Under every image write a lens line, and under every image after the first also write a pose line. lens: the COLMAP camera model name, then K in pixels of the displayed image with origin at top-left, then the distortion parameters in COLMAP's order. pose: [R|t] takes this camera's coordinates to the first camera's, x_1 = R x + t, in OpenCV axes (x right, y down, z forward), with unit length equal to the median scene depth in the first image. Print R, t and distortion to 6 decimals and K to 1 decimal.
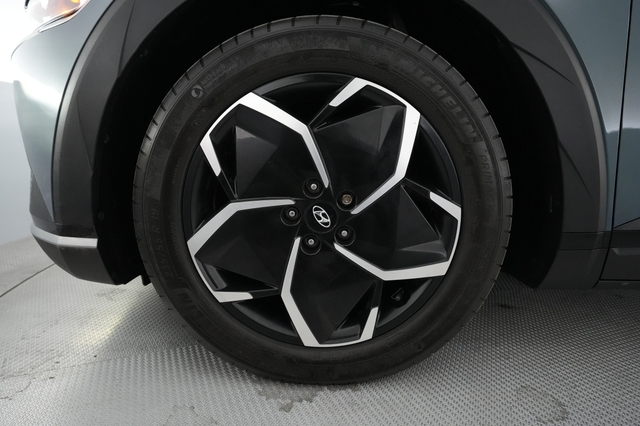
lens RADIAL K [[398.2, 0, 320.0], [0, 398.2, 213.0], [0, 0, 1]] dist [-0.000680, -0.000056]
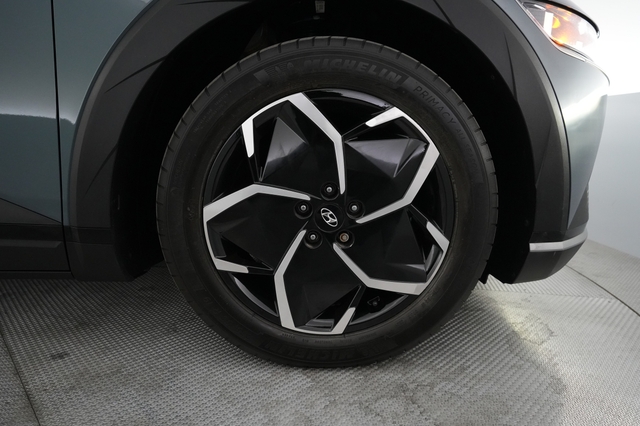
lens RADIAL K [[417.3, 0, 320.0], [0, 417.3, 213.0], [0, 0, 1]] dist [0.001041, 0.000032]
pose [[0.961166, 0.258193, 0.097451, -0.137191], [-0.260653, 0.965342, 0.013199, -0.011117], [-0.090666, -0.038088, 0.995153, -0.152315]]
